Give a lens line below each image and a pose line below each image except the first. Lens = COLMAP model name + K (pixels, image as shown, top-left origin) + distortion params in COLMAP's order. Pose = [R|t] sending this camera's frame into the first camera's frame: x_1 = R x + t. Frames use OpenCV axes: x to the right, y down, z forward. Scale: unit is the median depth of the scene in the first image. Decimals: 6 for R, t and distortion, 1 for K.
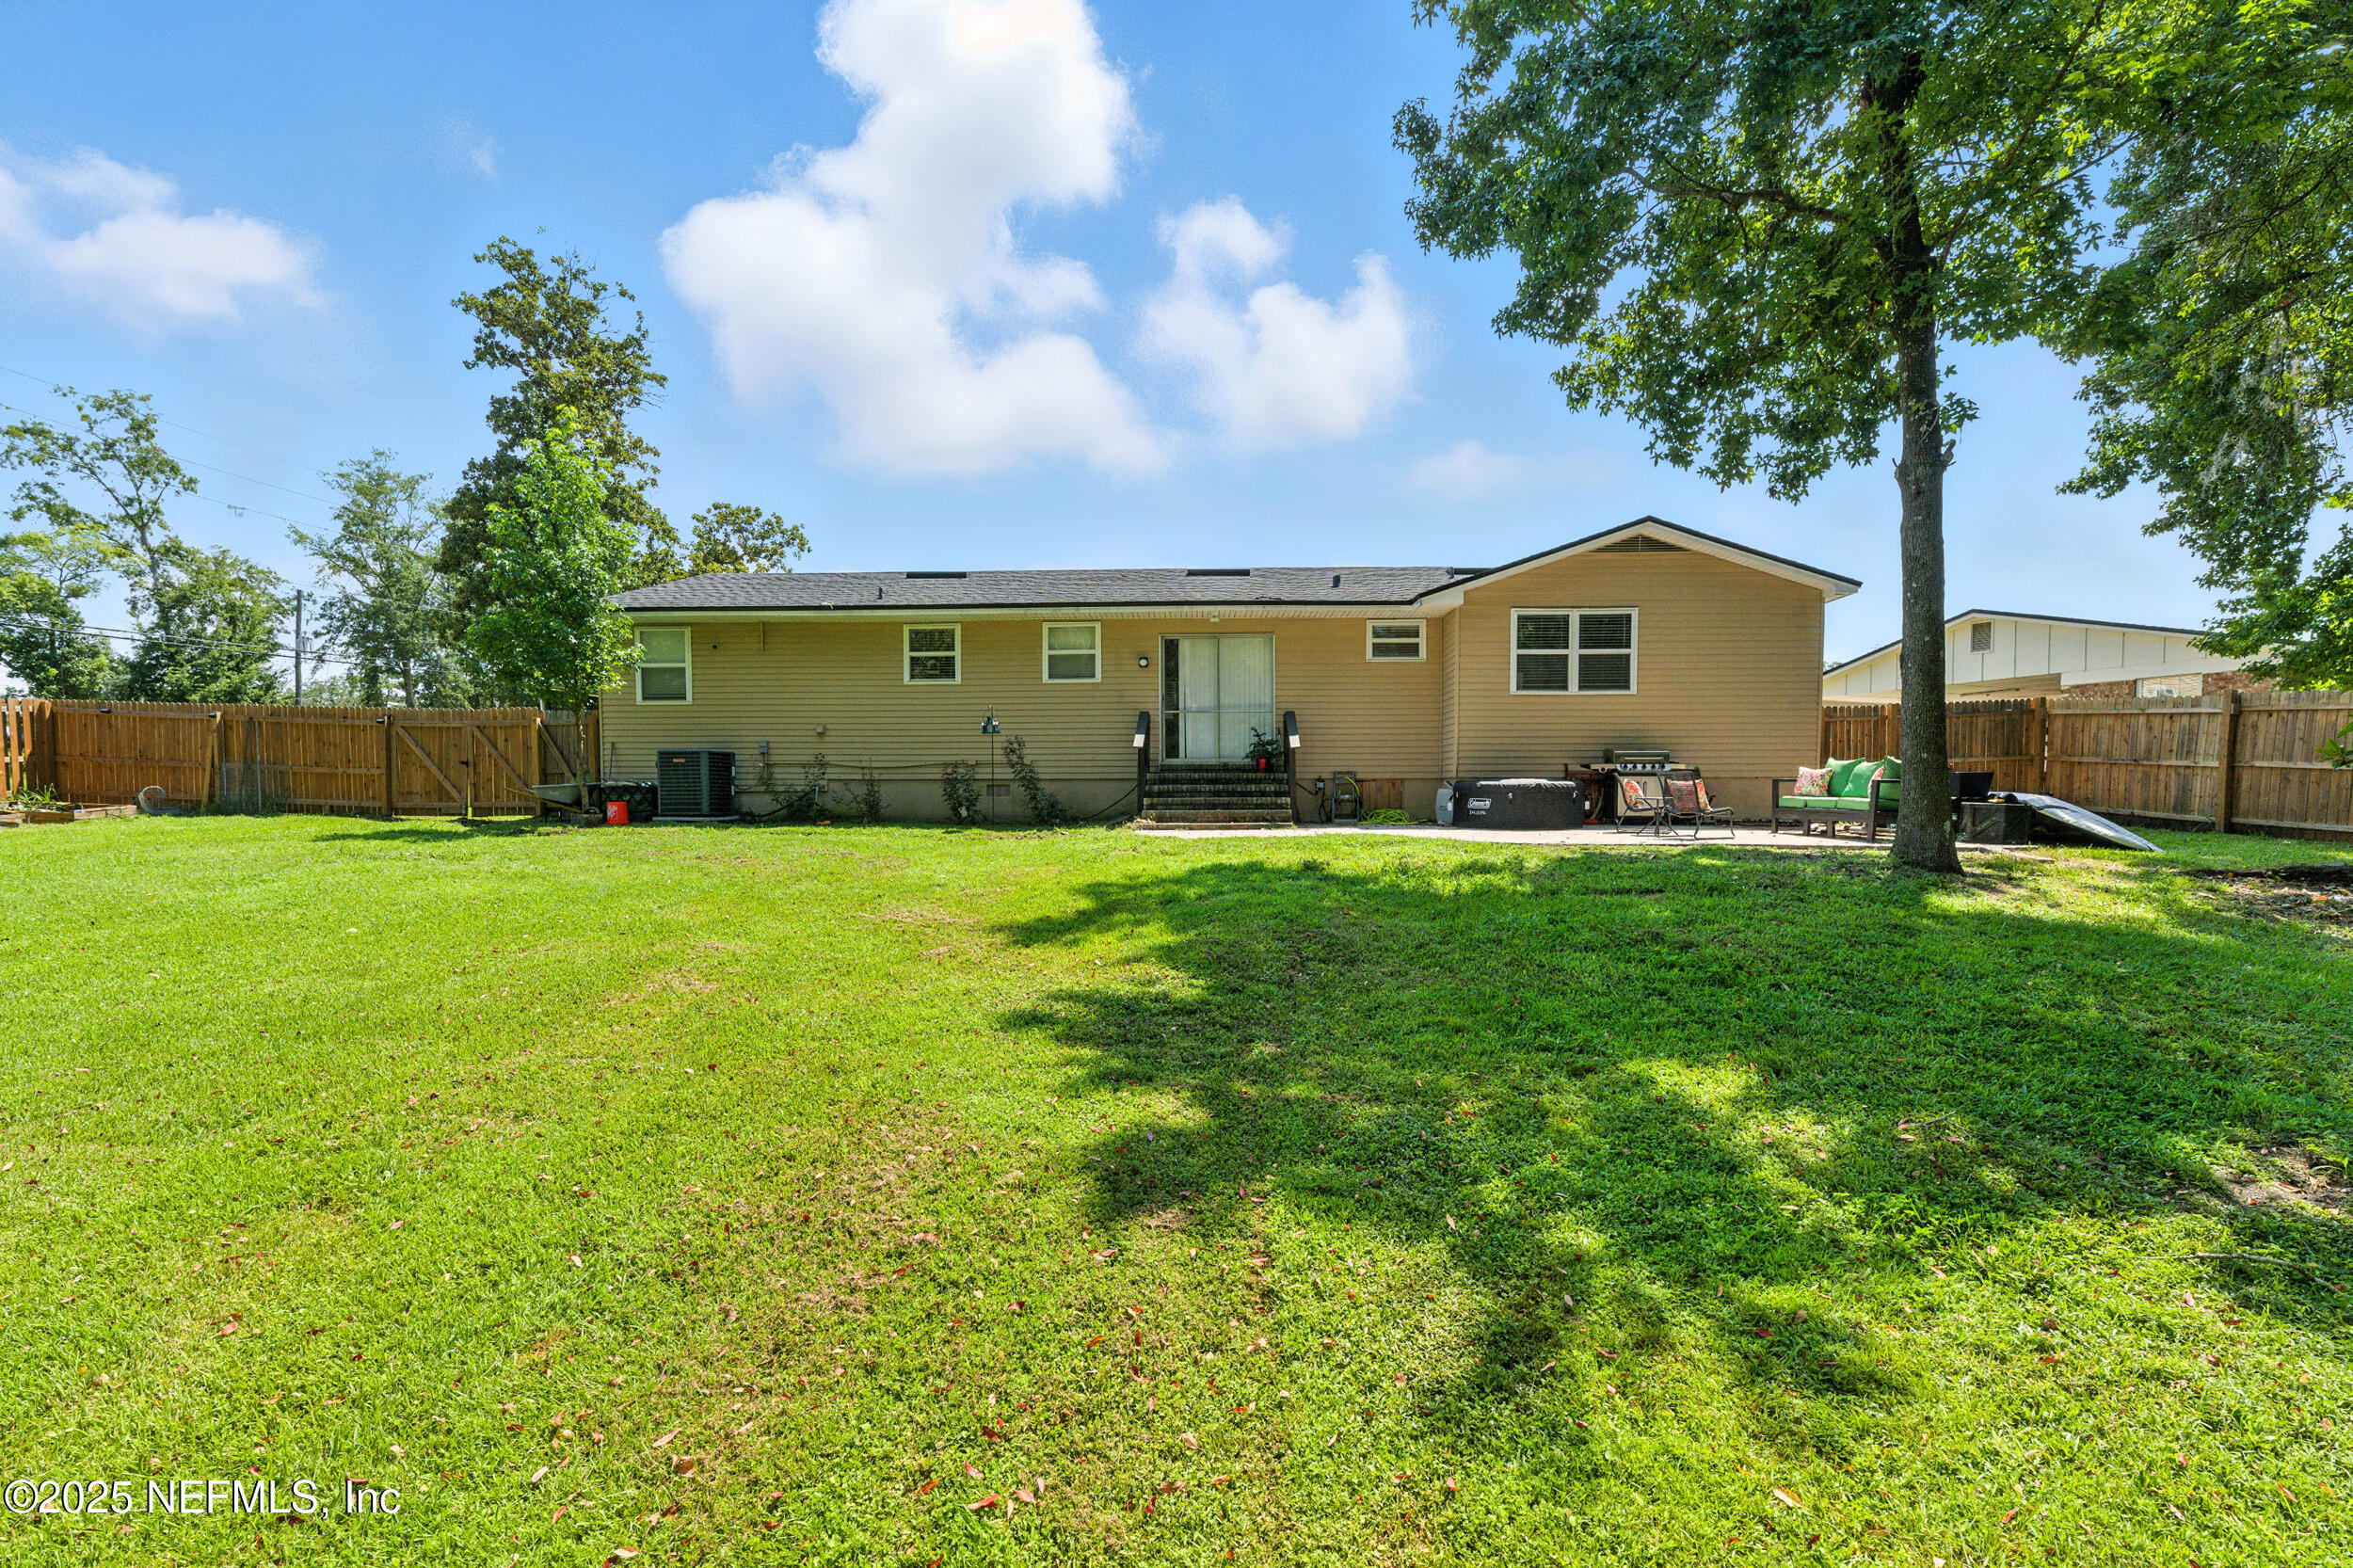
lens RADIAL K [[1056.6, 0, 1176.5], [0, 1056.6, 784.0], [0, 0, 1]] dist [-0.002535, -0.000768]
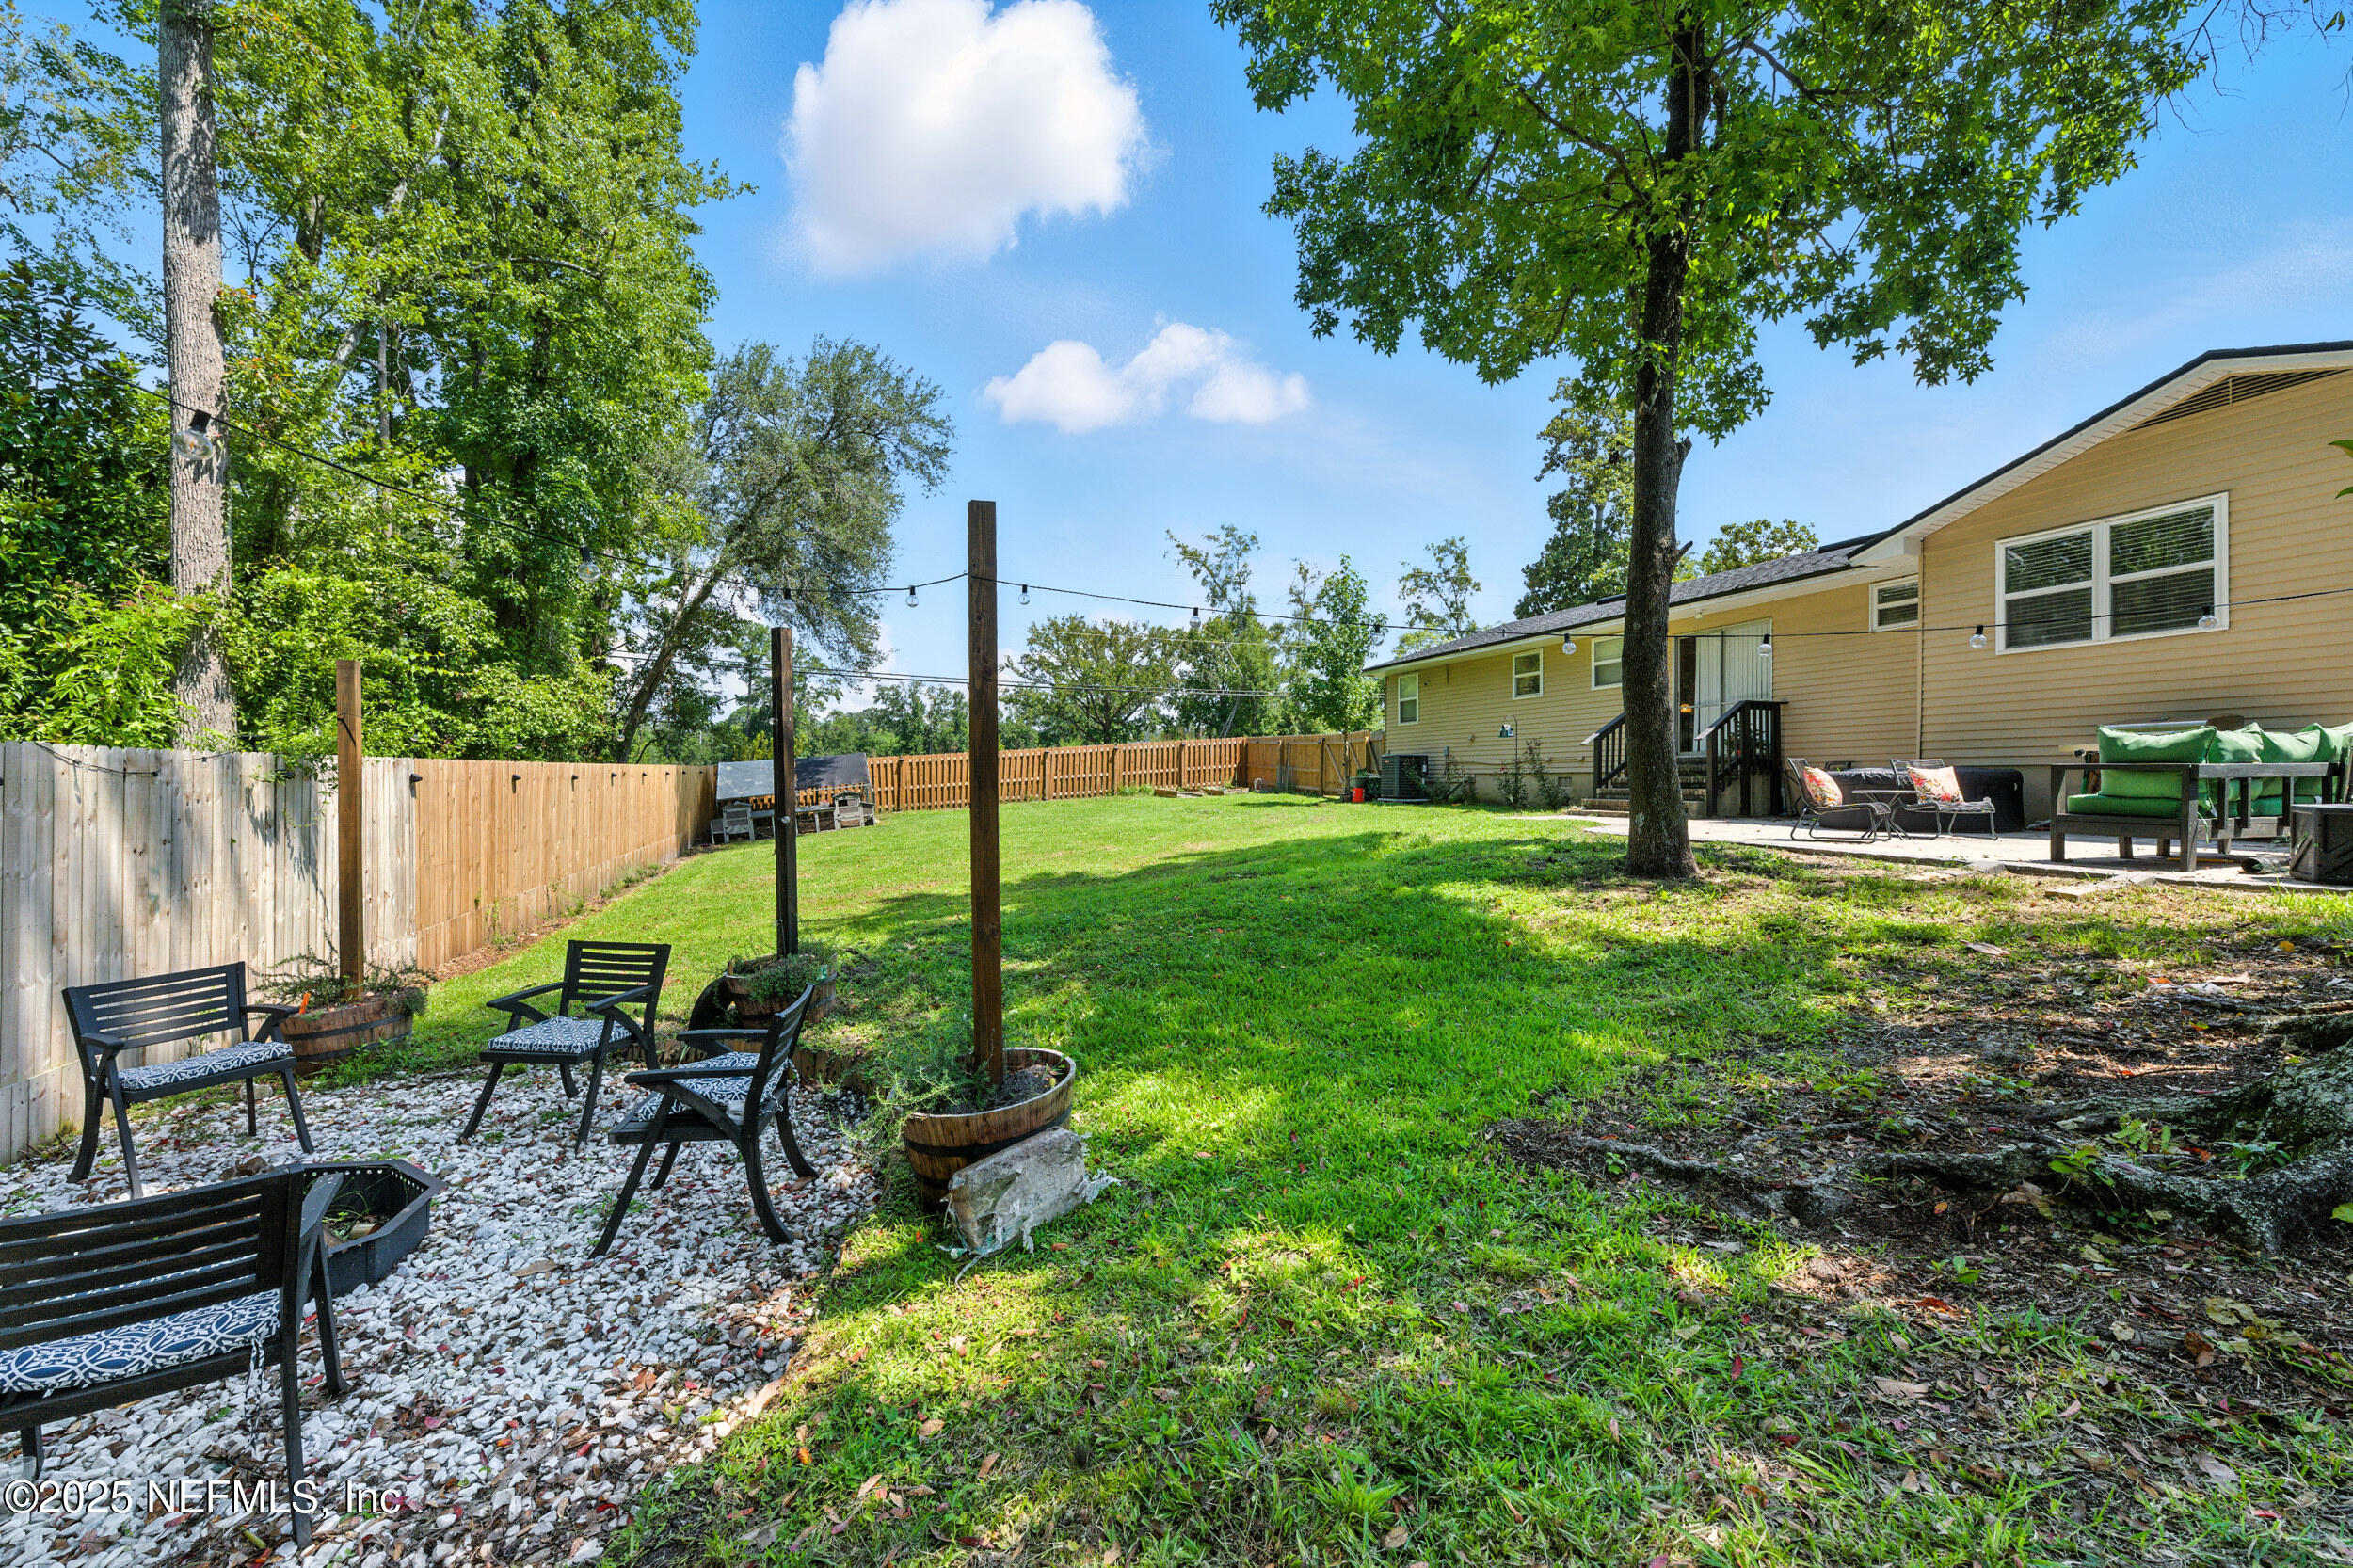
lens RADIAL K [[935.9, 0, 1176.5], [0, 935.9, 784.0], [0, 0, 1]] dist [-0.002110, -0.000479]
pose [[0.355536, 0.004236, -0.934653, 0.335923], [0.009103, 0.999927, 0.007995, -0.000387], [0.934618, -0.011351, 0.355471, 0.090501]]
